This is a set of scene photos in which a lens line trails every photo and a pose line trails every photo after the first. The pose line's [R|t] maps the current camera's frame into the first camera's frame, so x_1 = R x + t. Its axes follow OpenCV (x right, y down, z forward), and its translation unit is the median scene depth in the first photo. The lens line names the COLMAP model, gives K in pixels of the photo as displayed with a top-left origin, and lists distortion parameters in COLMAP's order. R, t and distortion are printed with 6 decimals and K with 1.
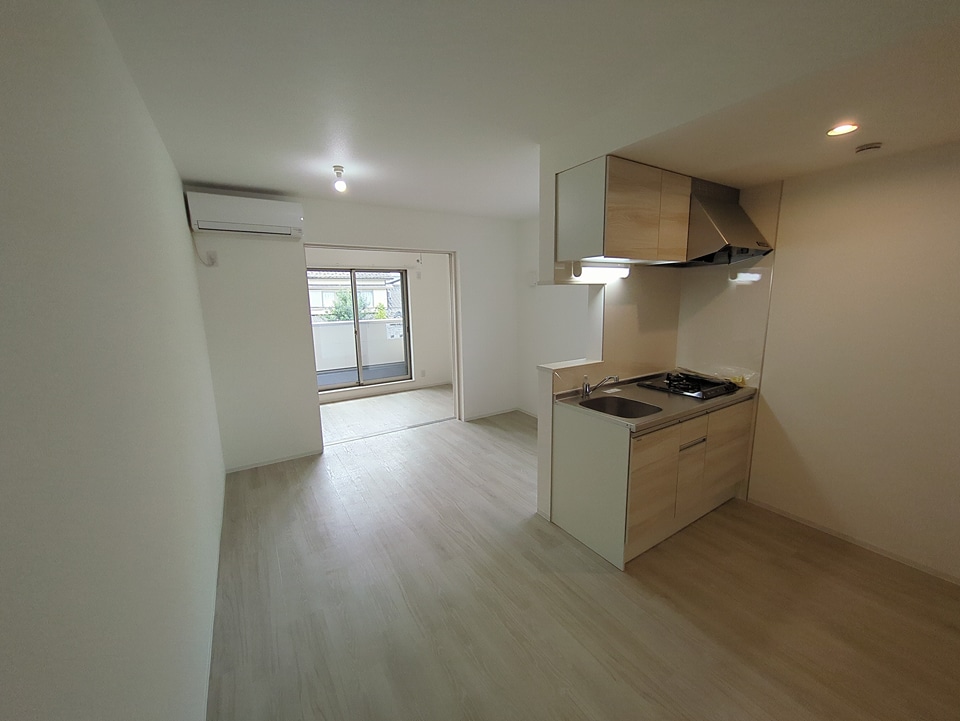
lens RADIAL K [[378.4, 0, 482.6], [0, 378.4, 361.0], [0, 0, 1]] dist [0.001038, 0.000004]
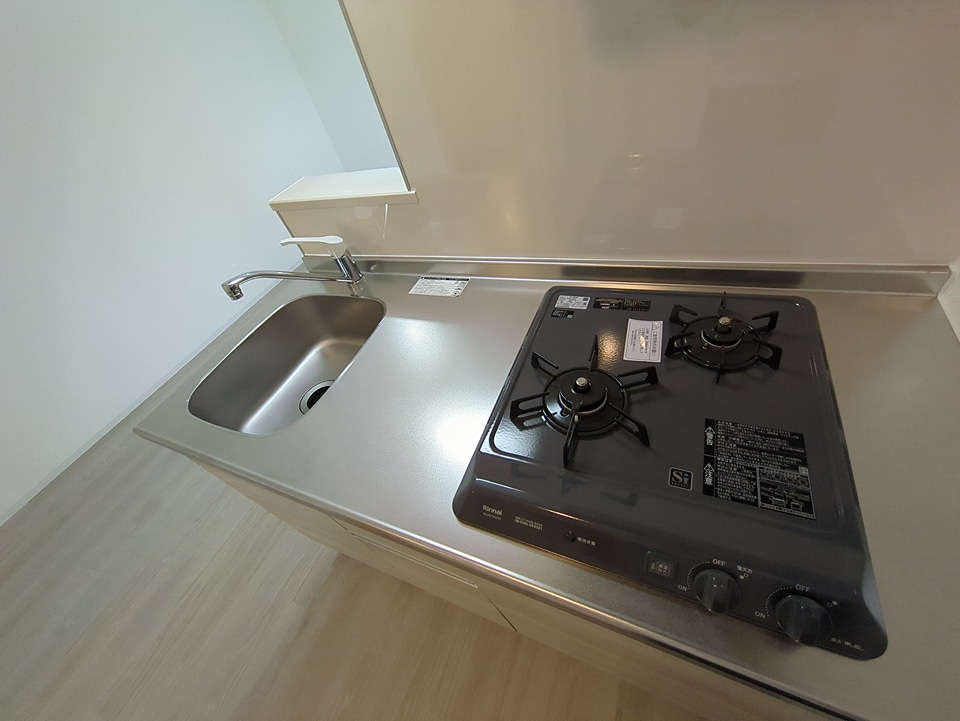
lens RADIAL K [[378.4, 0, 482.6], [0, 378.4, 361.0], [0, 0, 1]] dist [0.001038, 0.000004]
pose [[0.567353, 0.506654, -0.649163, 0.632506], [0.075983, 0.752750, 0.653907, -0.095189], [0.819962, -0.420321, 0.388578, 0.881507]]
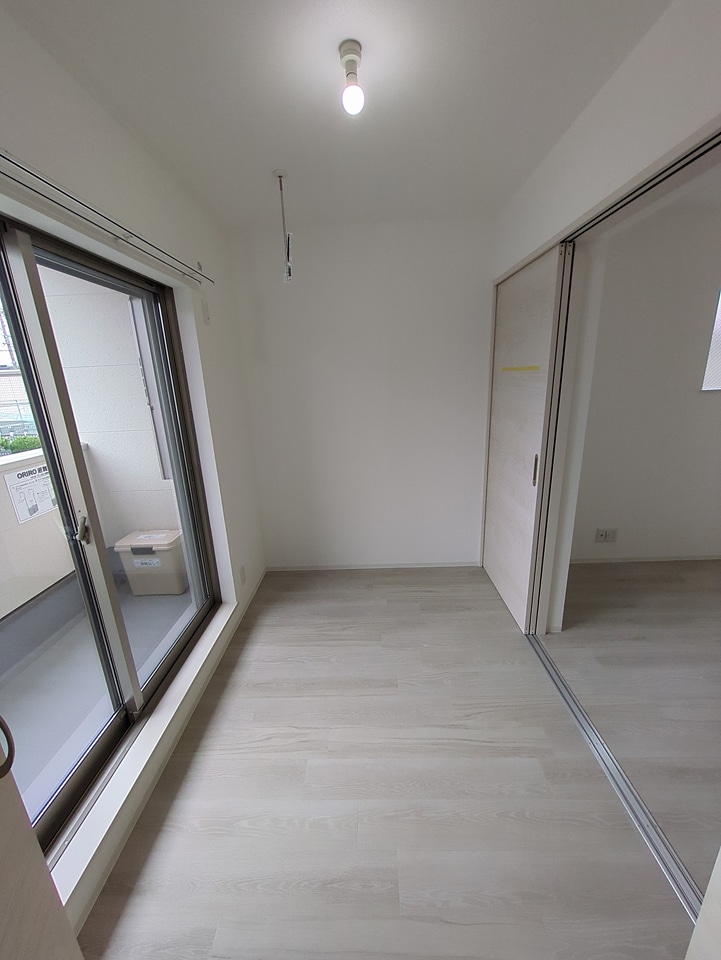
lens RADIAL K [[378.4, 0, 359.5], [0, 378.4, 483.2], [0, 0, 1]] dist [0.001038, 0.000004]
pose [[0.551516, -0.232180, 0.801201, -0.955280], [0.170630, 0.971575, 0.164097, -0.261155], [-0.816527, 0.046207, 0.575456, 1.665107]]
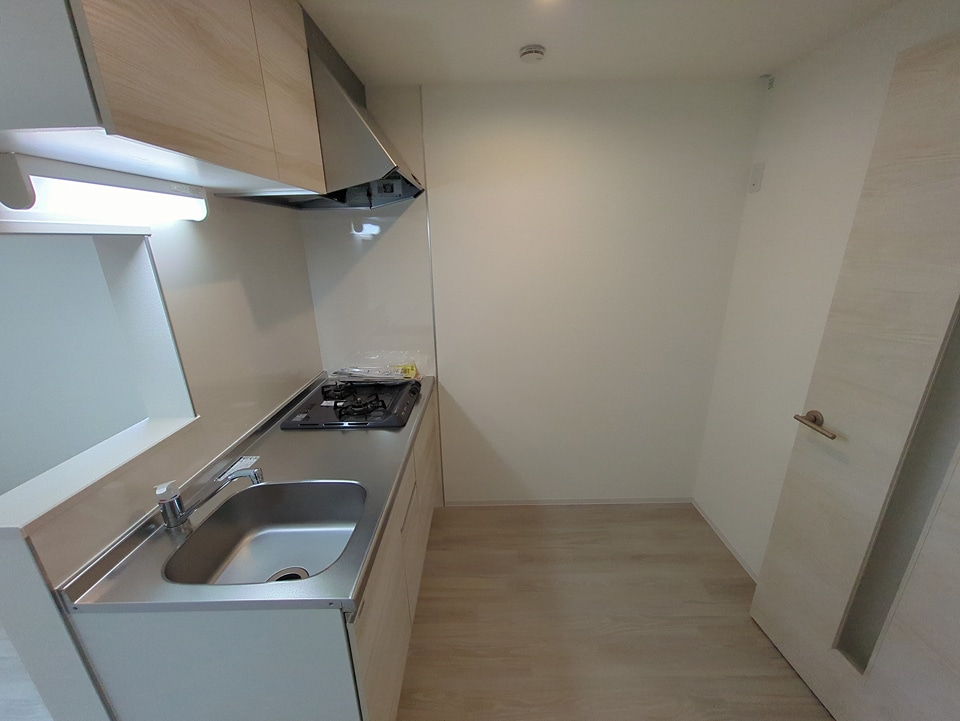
lens RADIAL K [[378.4, 0, 482.6], [0, 378.4, 361.0], [0, 0, 1]] dist [0.001038, 0.000004]
pose [[0.534909, -0.250487, 0.806925, 0.158579], [0.152980, 0.967971, 0.199069, -0.100682], [-0.830945, 0.016959, 0.556096, 0.486674]]
